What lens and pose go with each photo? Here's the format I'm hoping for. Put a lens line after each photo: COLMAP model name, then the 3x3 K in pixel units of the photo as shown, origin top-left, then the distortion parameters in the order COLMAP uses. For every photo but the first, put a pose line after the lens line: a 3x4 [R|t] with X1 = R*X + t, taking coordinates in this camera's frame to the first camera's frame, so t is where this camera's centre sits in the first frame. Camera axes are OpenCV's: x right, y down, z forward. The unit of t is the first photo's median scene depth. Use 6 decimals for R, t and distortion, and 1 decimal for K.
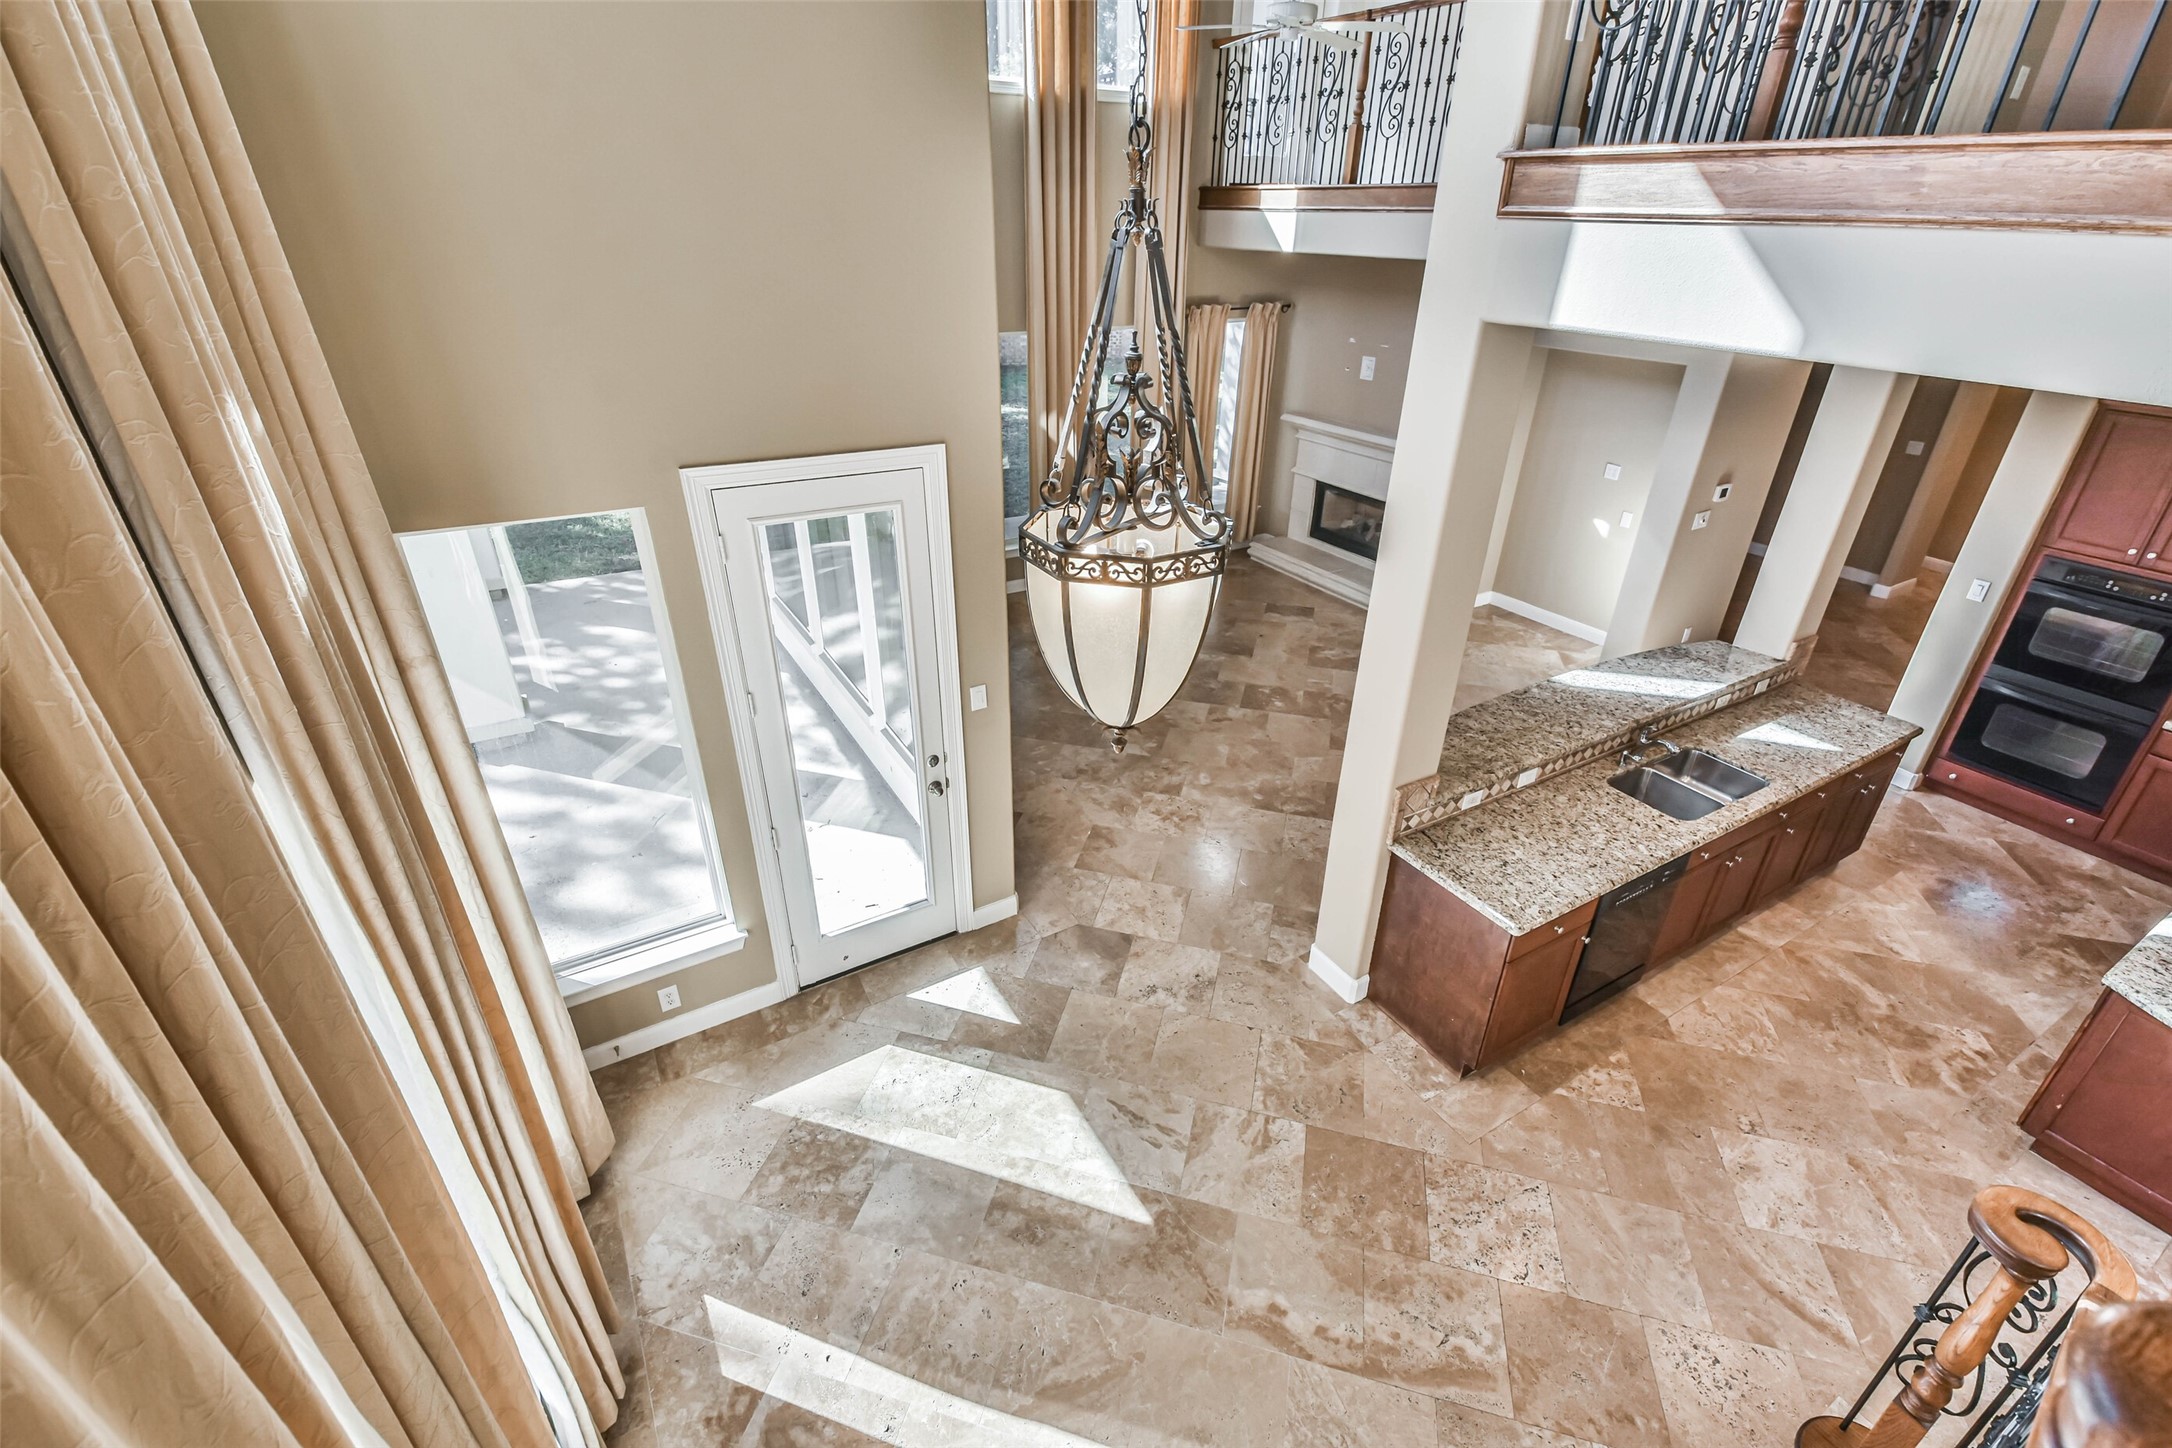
lens RADIAL K [[950.0, 0, 1092.1], [0, 950.0, 714.7], [0, 0, 1]] dist [0.074141, -0.044985]
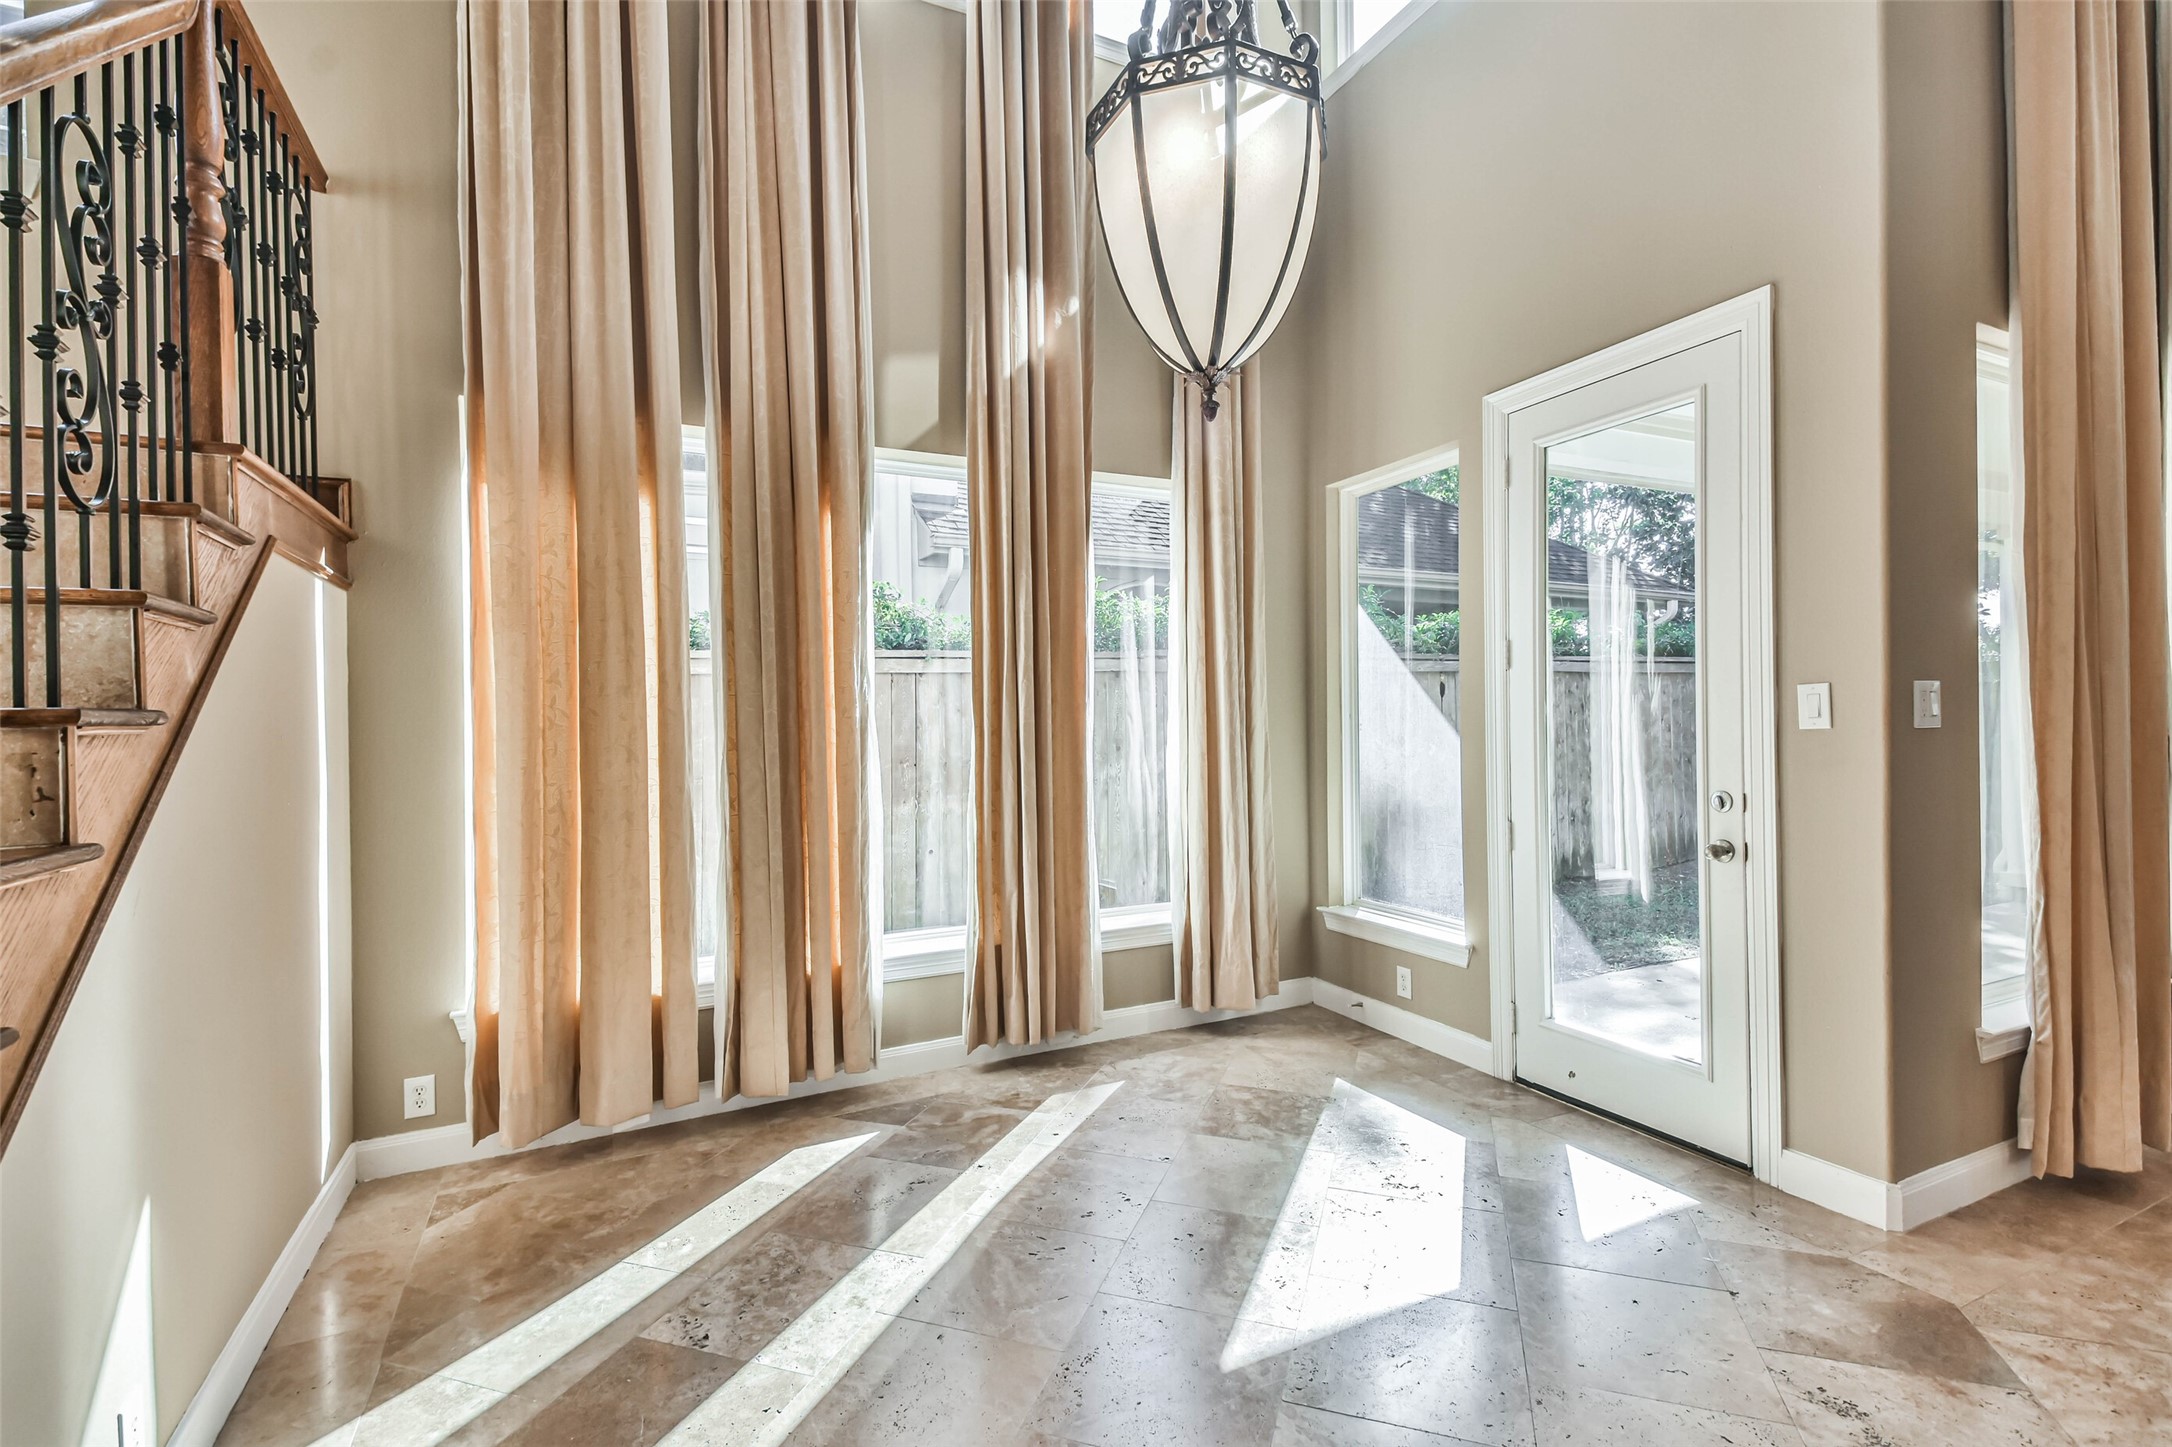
lens RADIAL K [[966.7, 0, 1089.9], [0, 966.7, 720.2], [0, 0, 1]] dist [0.045754, -0.021148]
pose [[-0.076382, -0.018006, -0.996916, 0.343551], [-0.455007, 0.890290, 0.018781, 0.117335], [0.887206, 0.455038, -0.076195, 0.431211]]
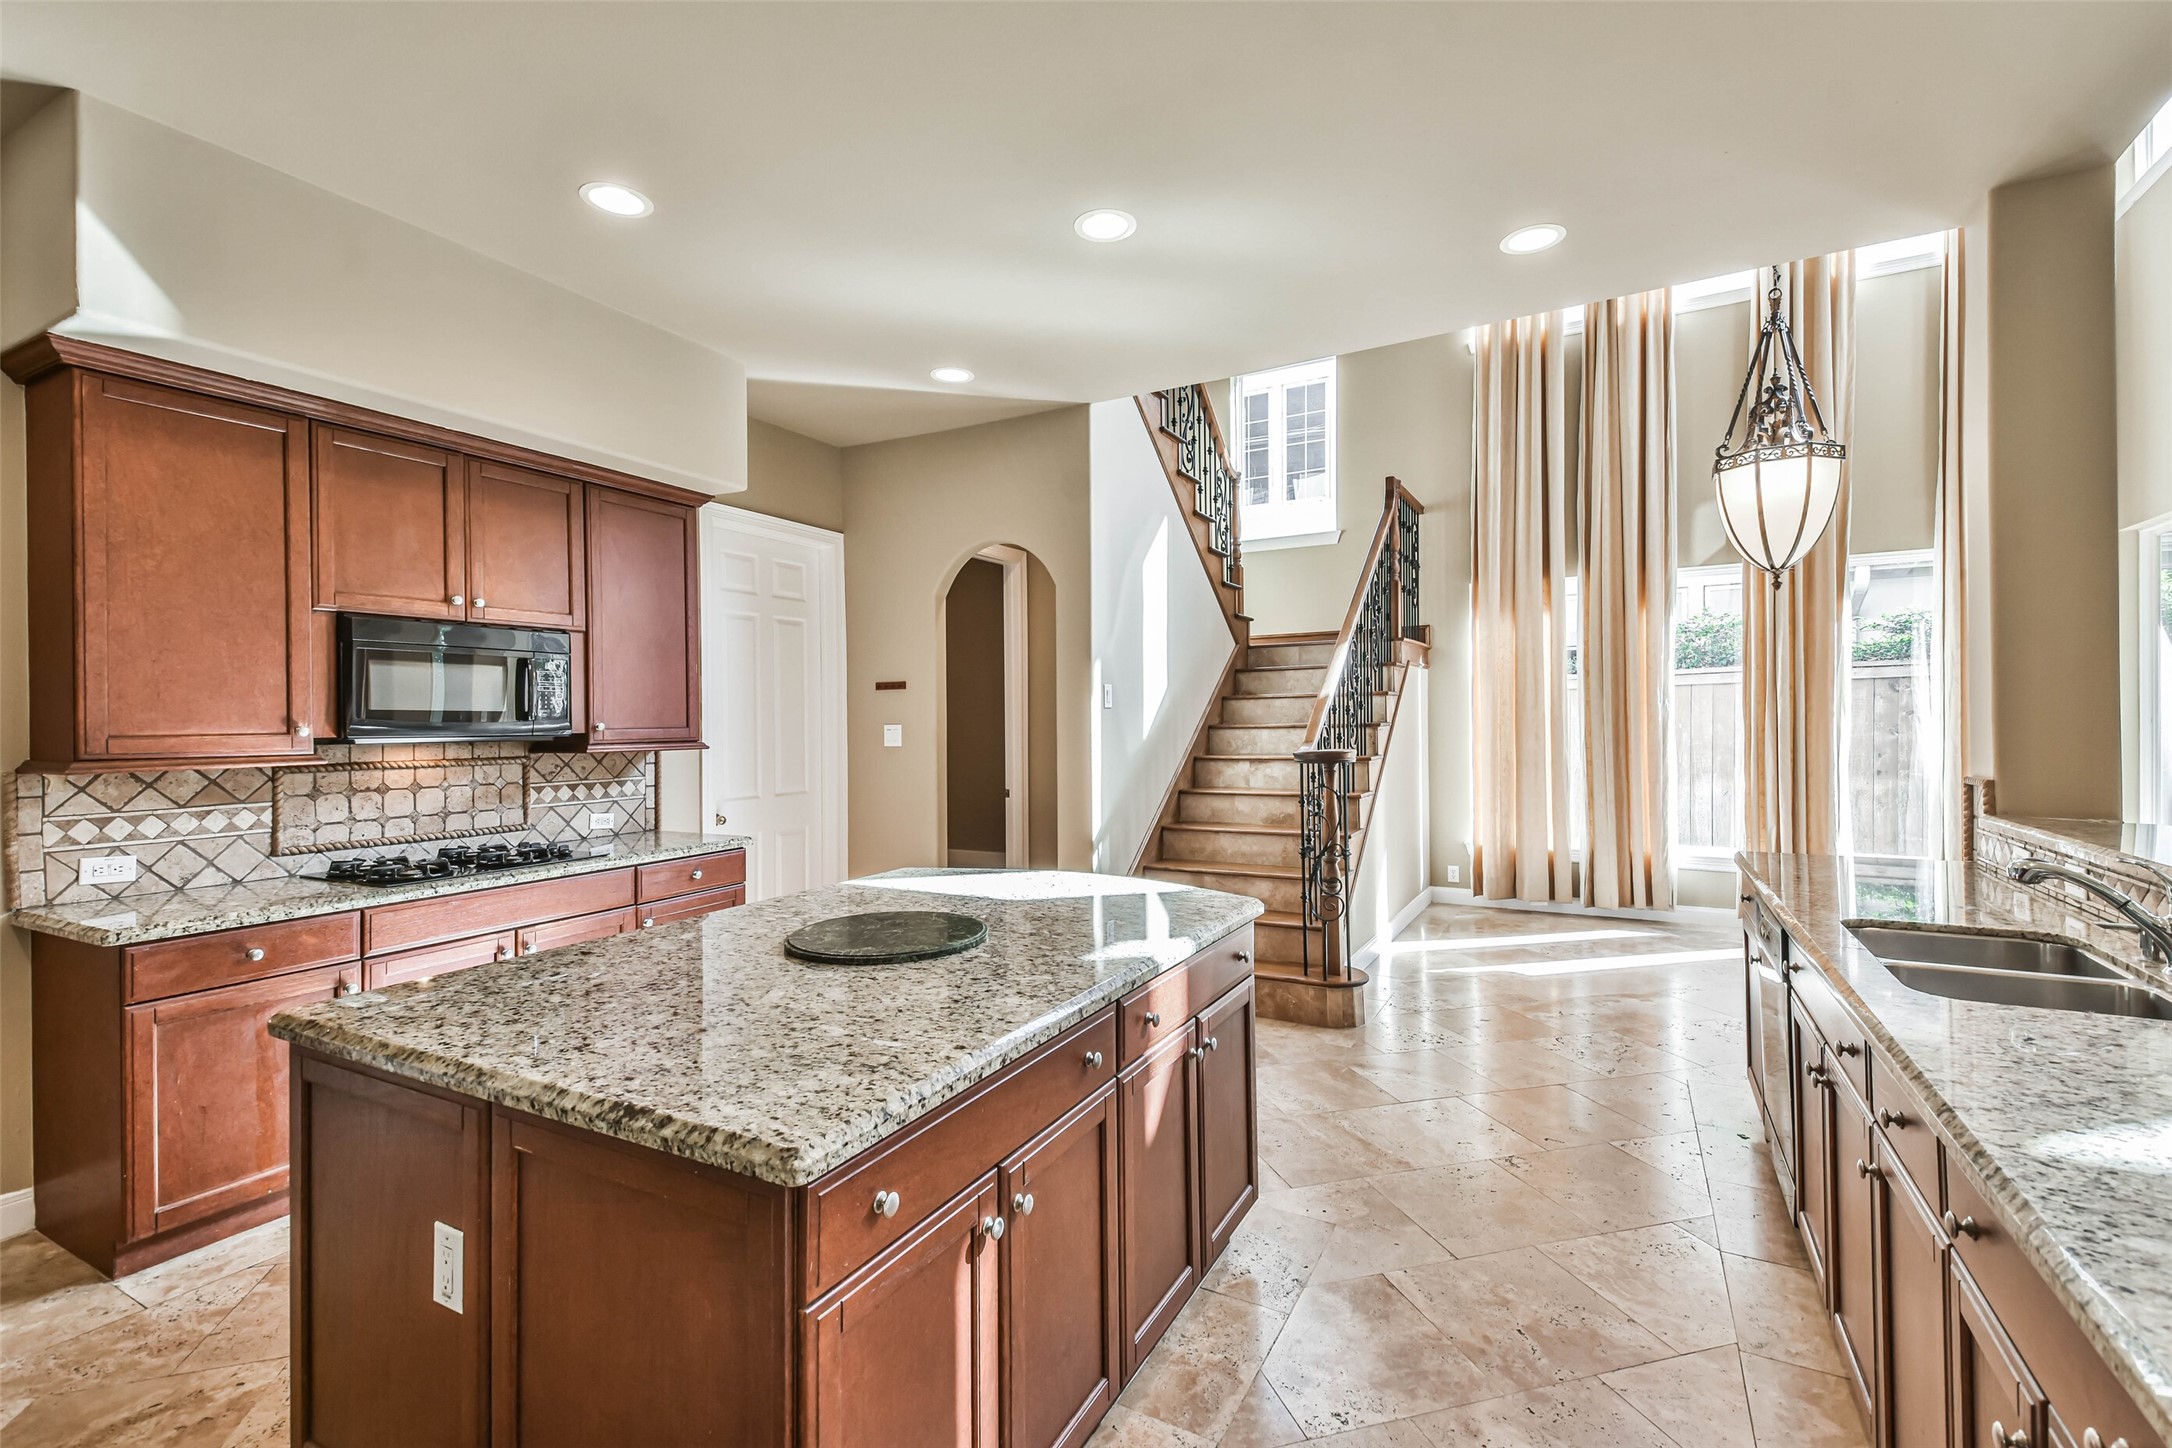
lens RADIAL K [[966.7, 0, 1089.9], [0, 966.7, 720.7], [0, 0, 1]] dist [0.045754, -0.021148]
pose [[-0.860008, -0.005256, -0.510253, 0.813171], [-0.244167, 0.882282, 0.402443, -0.068612], [0.448072, 0.470691, -0.760054, 0.762816]]
